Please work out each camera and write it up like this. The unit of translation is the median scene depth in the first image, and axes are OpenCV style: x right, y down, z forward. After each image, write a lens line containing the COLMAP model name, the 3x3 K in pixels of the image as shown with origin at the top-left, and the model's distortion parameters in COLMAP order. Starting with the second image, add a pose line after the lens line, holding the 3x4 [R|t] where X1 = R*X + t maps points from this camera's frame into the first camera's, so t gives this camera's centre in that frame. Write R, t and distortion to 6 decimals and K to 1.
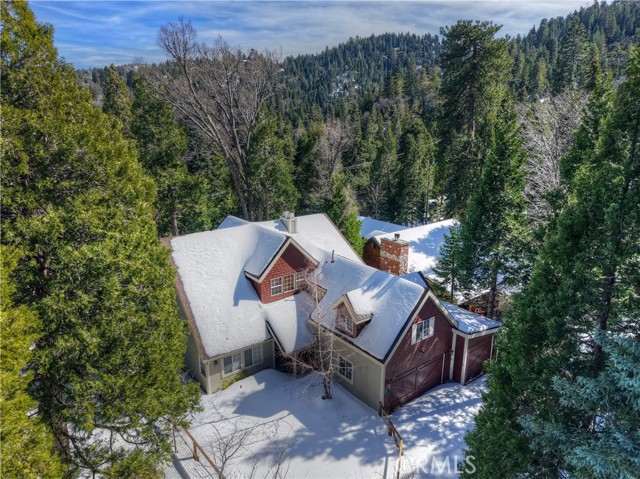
lens RADIAL K [[452.3, 0, 319.8], [0, 452.3, 239.6], [0, 0, 1]] dist [0.005624, 0.002154]
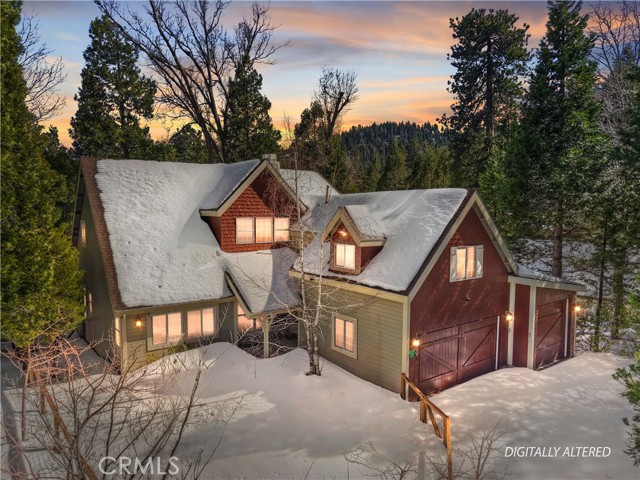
lens RADIAL K [[452.3, 0, 319.8], [0, 452.3, 240.4], [0, 0, 1]] dist [0.005624, 0.002154]
pose [[0.999942, 0.004304, -0.009873, 0.028292], [-0.006256, 0.978290, -0.207147, 0.284092], [0.008767, 0.207196, 0.978260, 0.354991]]
